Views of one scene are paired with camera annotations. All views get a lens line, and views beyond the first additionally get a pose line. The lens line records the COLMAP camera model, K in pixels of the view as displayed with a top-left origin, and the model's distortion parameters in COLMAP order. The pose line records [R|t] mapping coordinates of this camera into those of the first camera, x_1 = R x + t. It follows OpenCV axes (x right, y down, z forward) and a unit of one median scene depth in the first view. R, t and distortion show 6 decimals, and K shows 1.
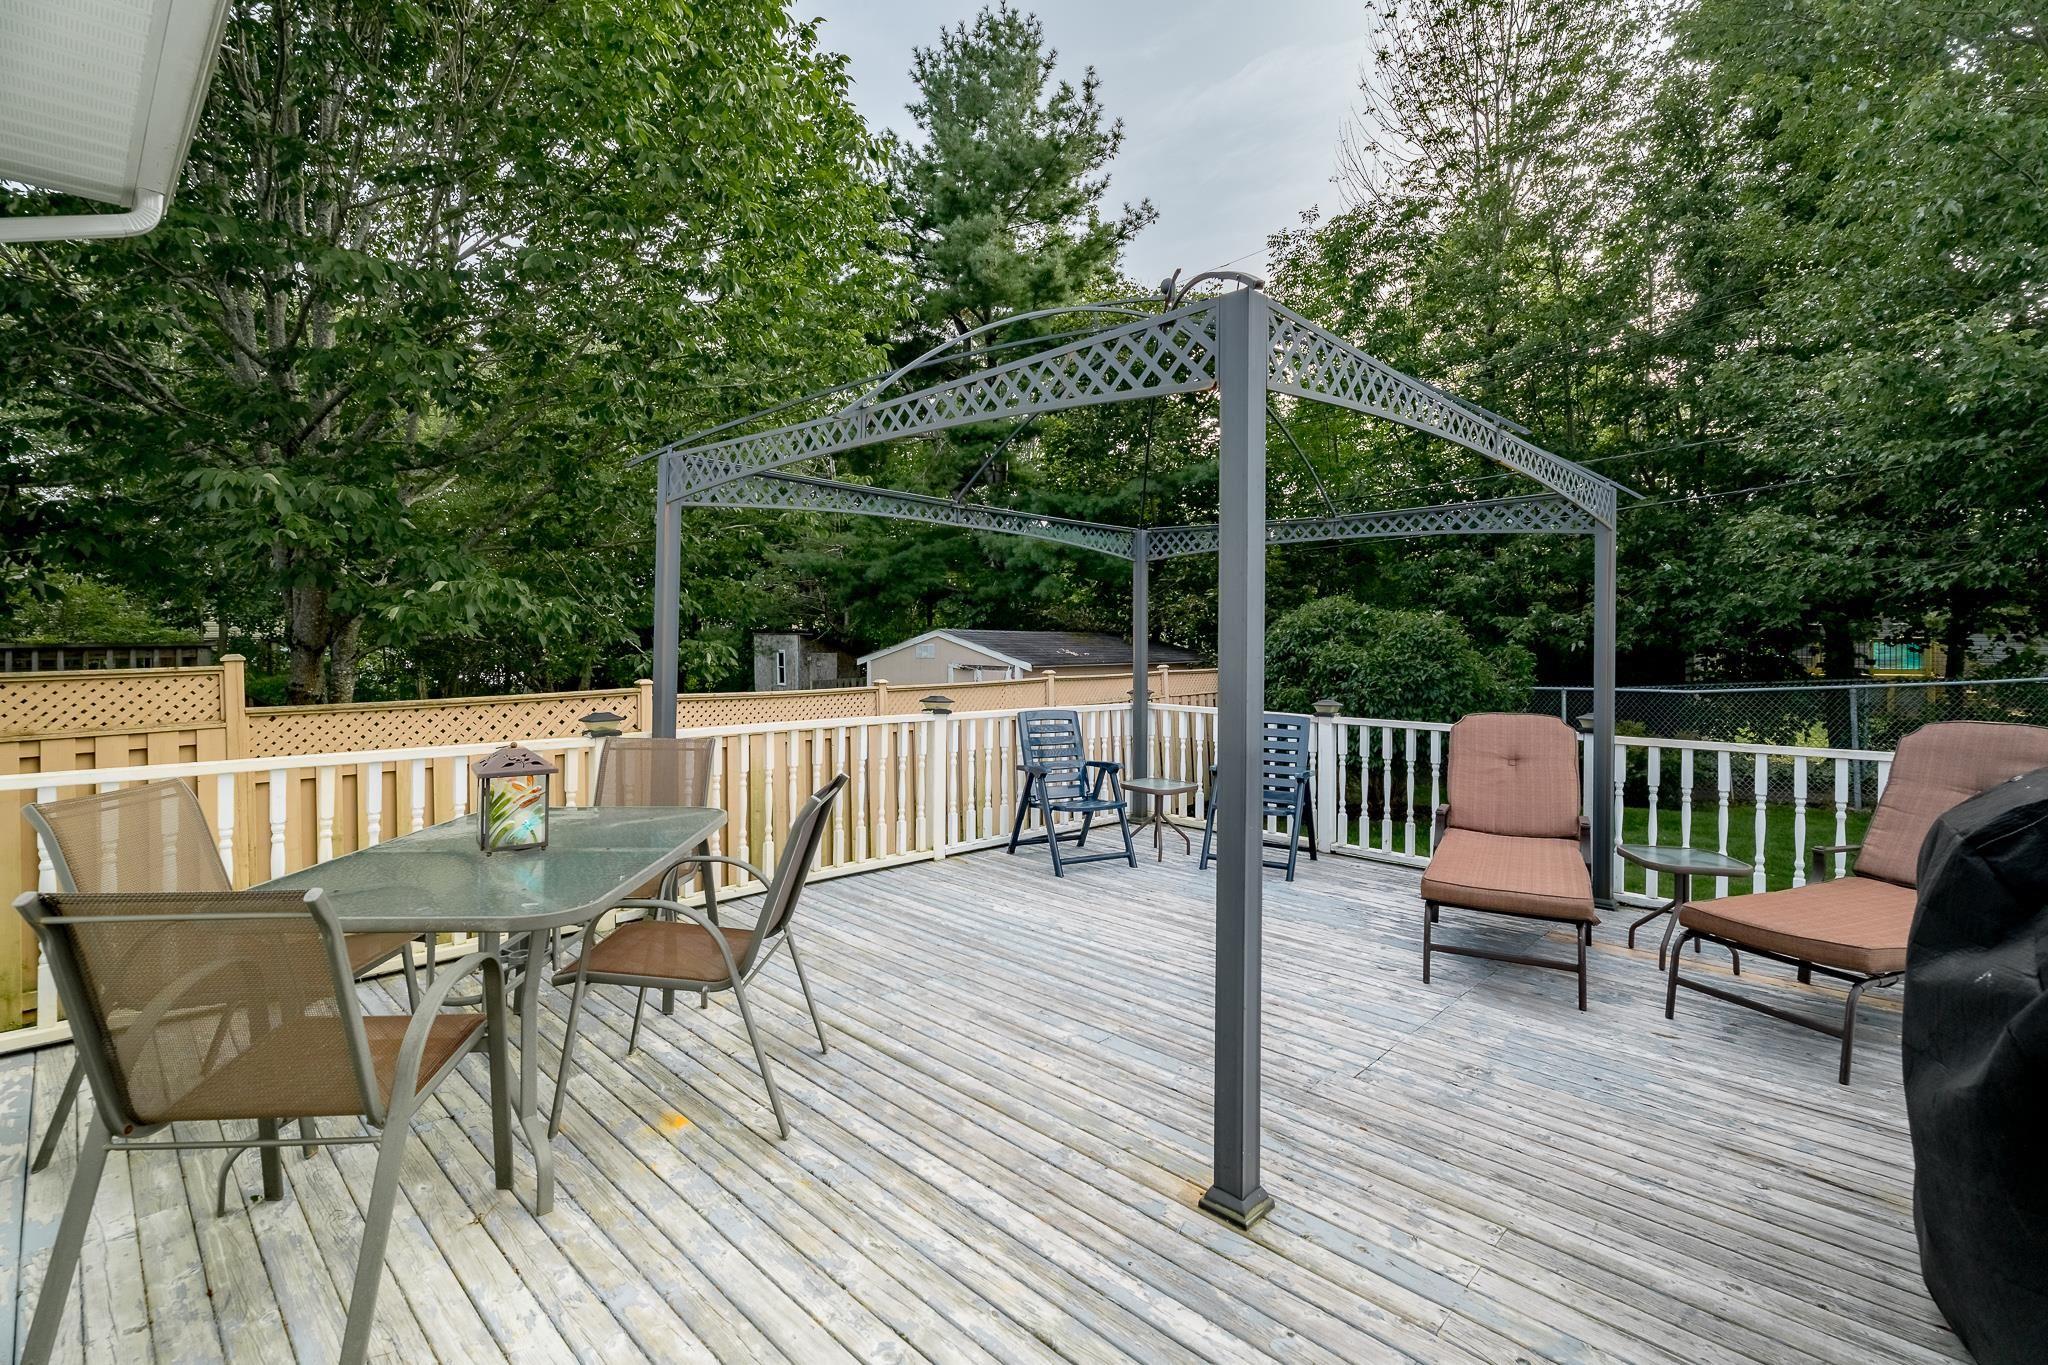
lens RADIAL K [[928.8, 0, 1023.1], [0, 928.8, 643.0], [0, 0, 1]] dist [-0.001120, -0.000347]
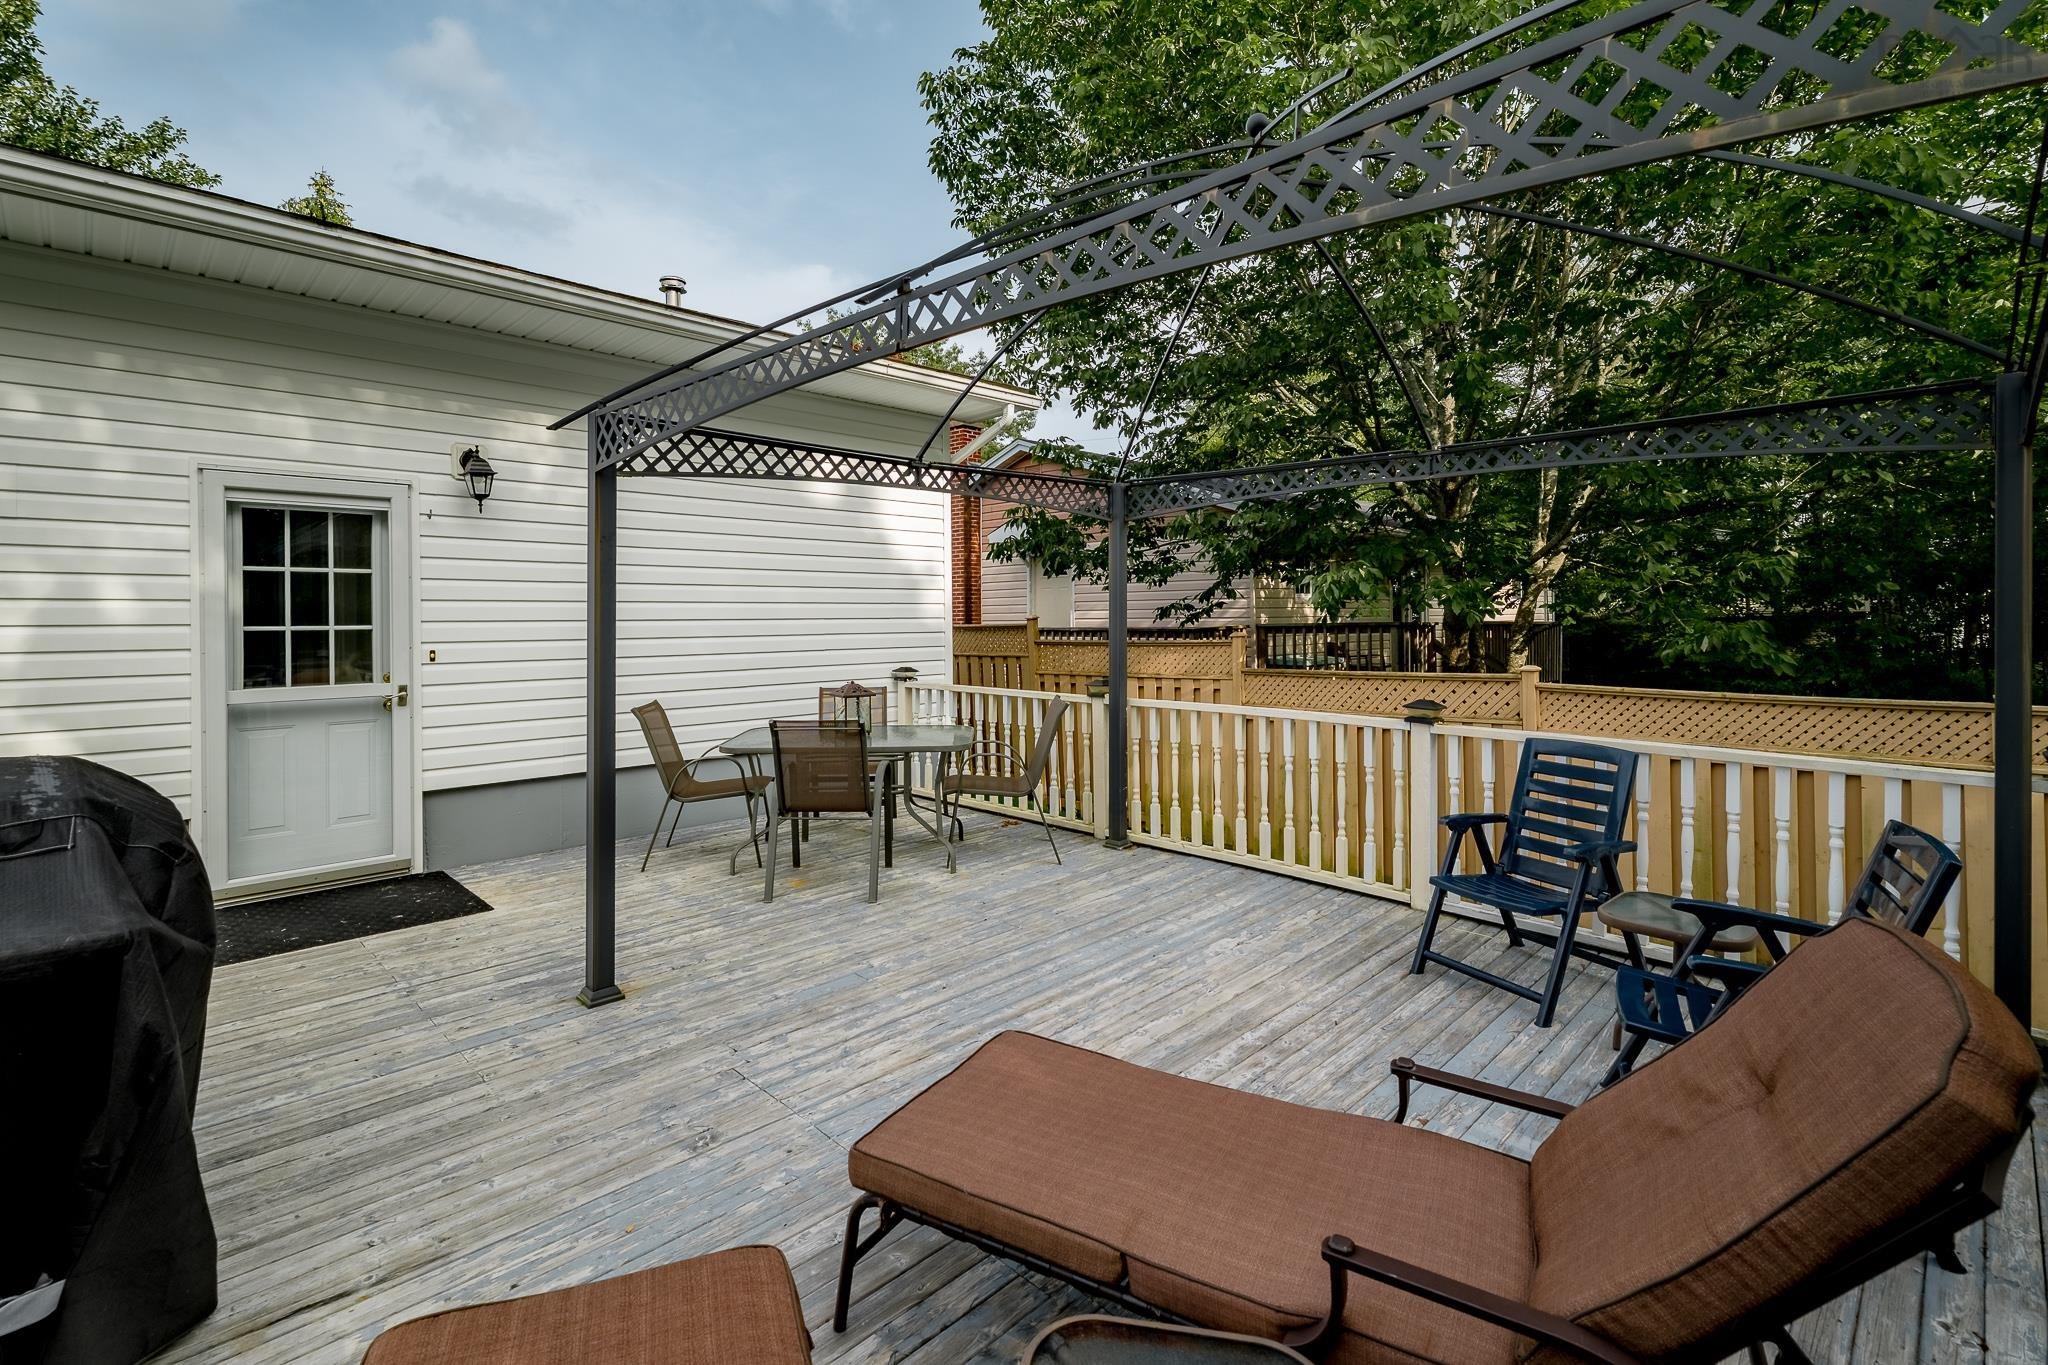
lens RADIAL K [[928.8, 0, 1023.1], [0, 928.8, 643.0], [0, 0, 1]] dist [-0.001120, -0.000347]
pose [[-0.019160, 0.027054, -0.999450, 0.895844], [0.004296, 0.999627, 0.026976, -0.018384], [0.999807, -0.003776, -0.019269, 0.881761]]
